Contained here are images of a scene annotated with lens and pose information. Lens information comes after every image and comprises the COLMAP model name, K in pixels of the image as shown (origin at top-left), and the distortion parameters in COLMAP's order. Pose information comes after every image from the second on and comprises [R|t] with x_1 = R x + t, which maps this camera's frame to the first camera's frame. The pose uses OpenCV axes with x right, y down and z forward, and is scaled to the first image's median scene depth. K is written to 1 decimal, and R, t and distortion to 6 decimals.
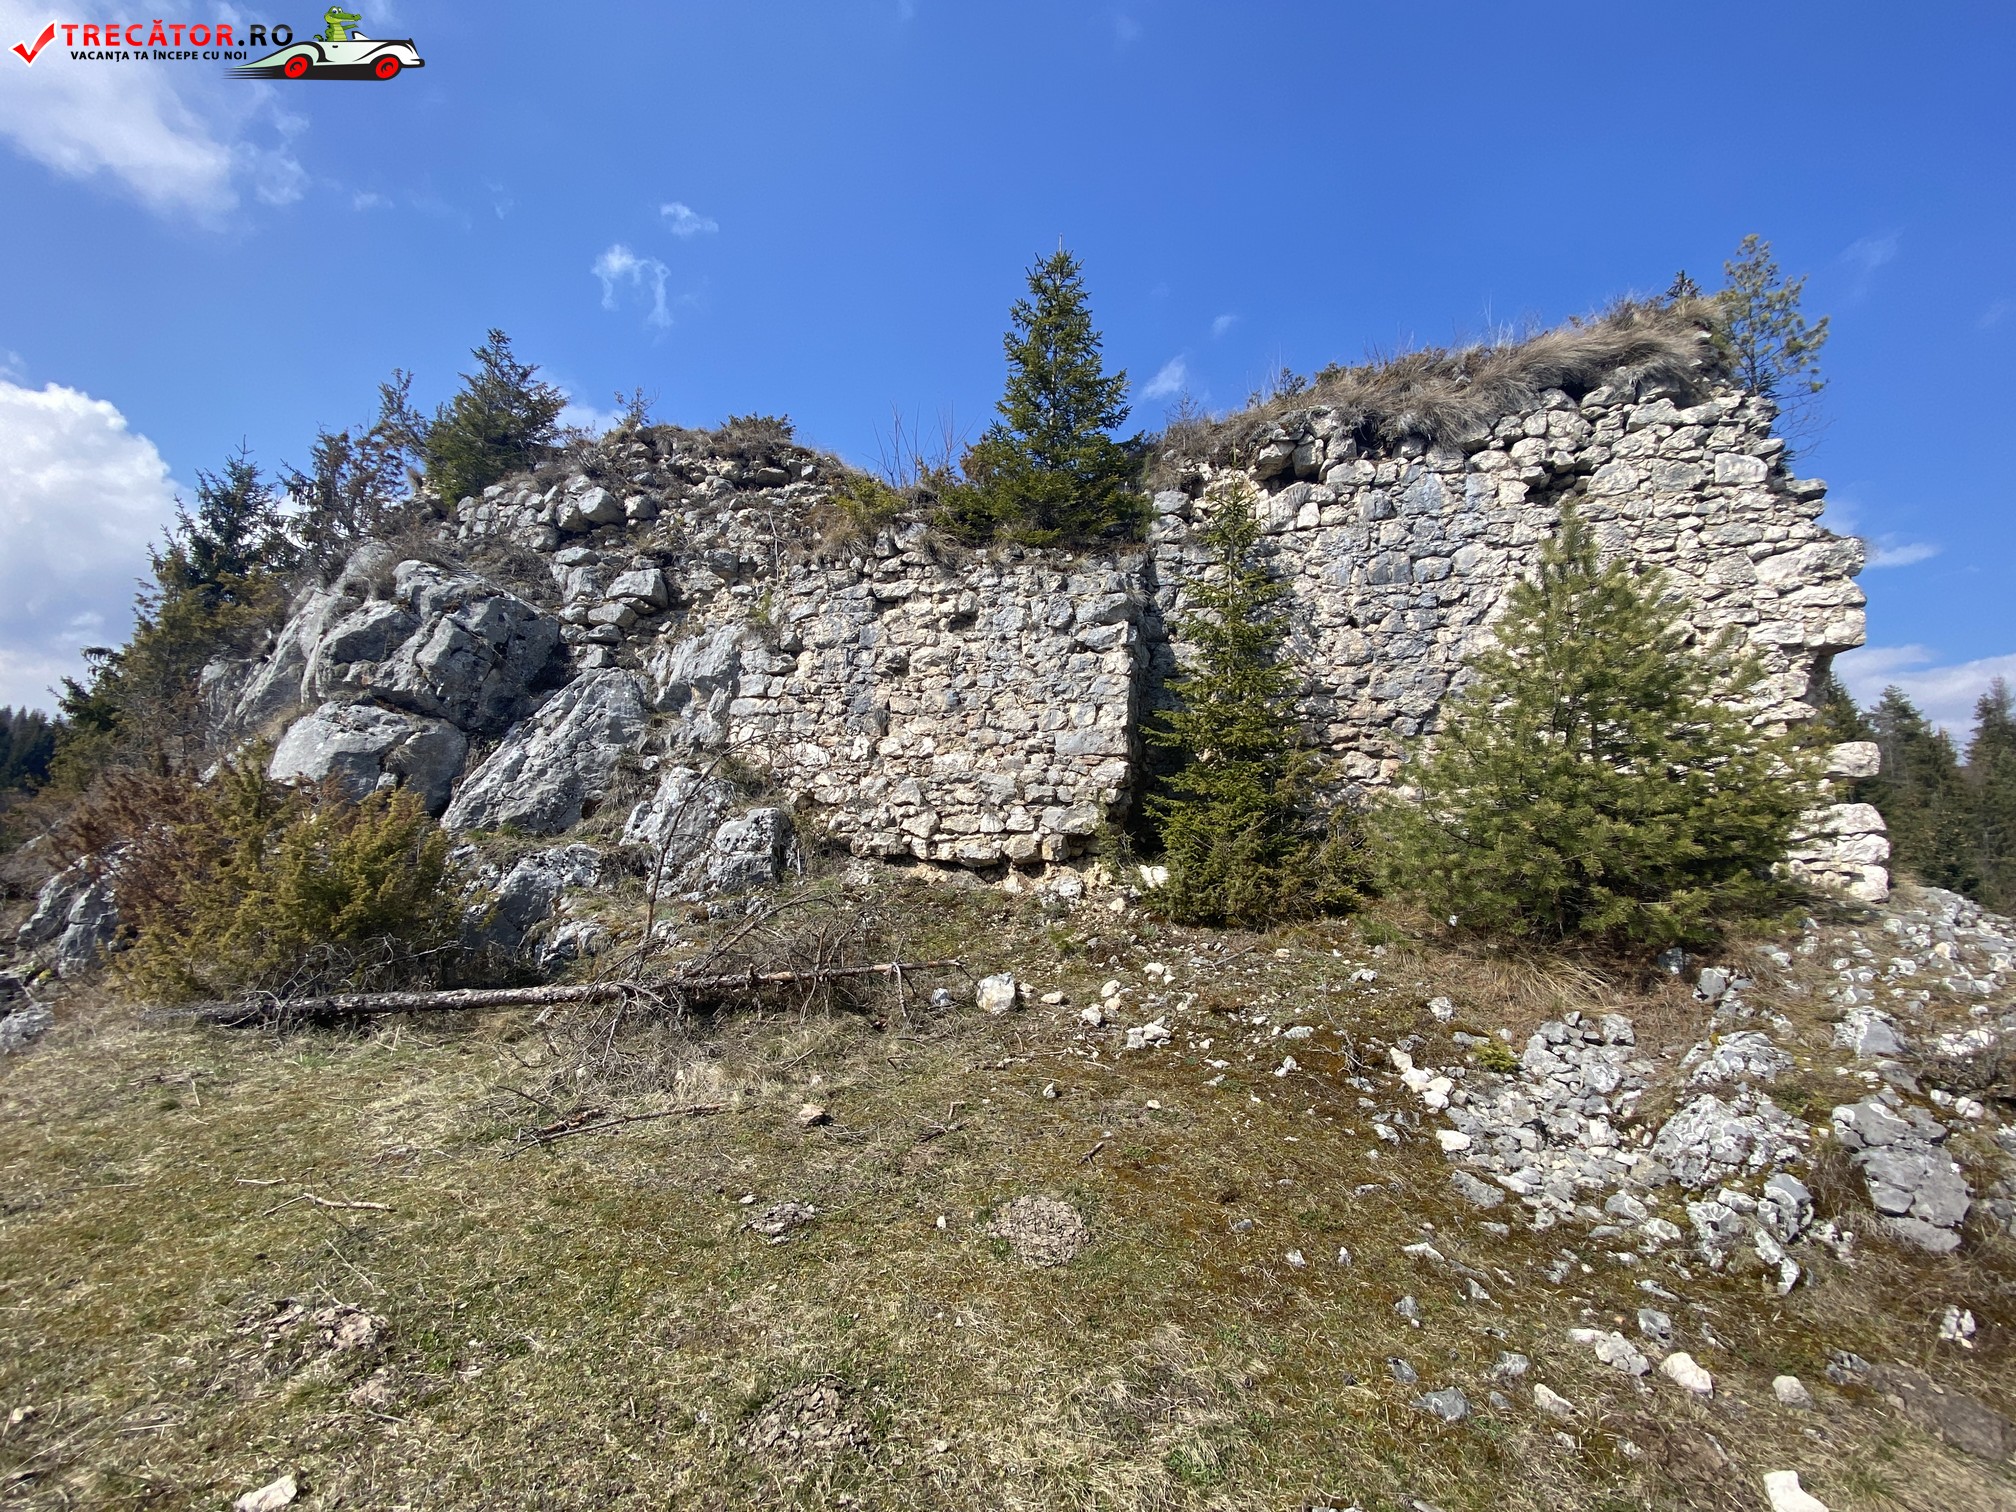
lens RADIAL K [[812.8, 0, 1008.0], [0, 812.8, 756.0], [0, 0, 1]] dist [0.030492, -0.024795]
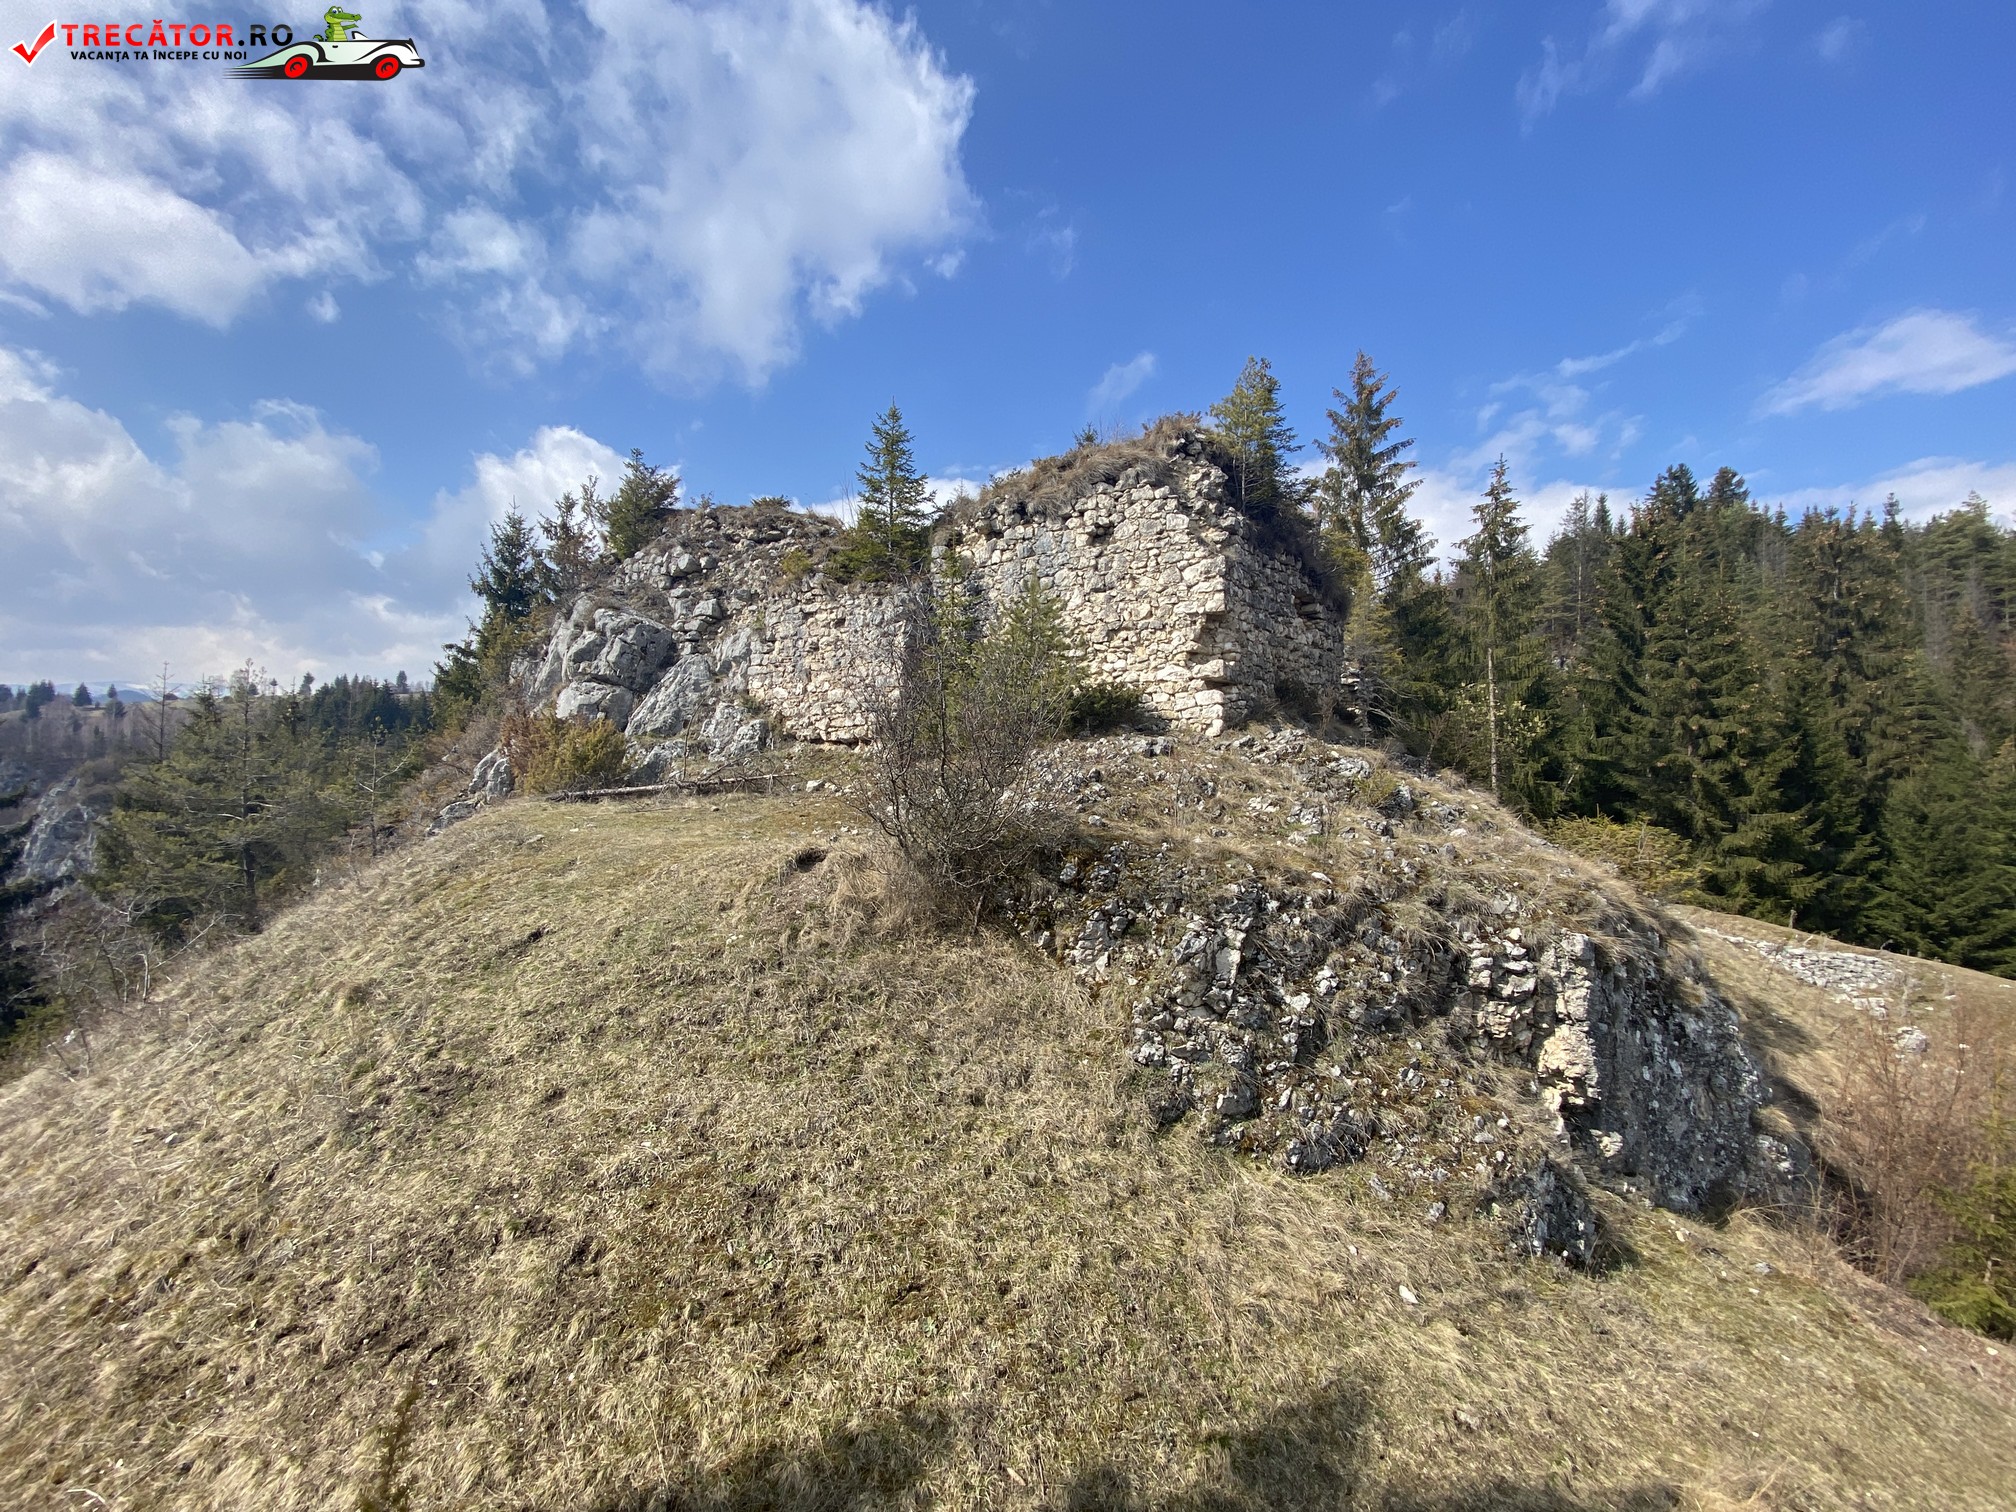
lens RADIAL K [[841.8, 0, 1008.0], [0, 841.8, 756.0], [0, 0, 1]] dist [0.057579, -0.000003]
pose [[0.971499, -0.039175, -0.233783, 0.817419], [0.062815, 0.993536, 0.094549, -0.009617], [0.228568, -0.106539, 0.967681, -0.957643]]
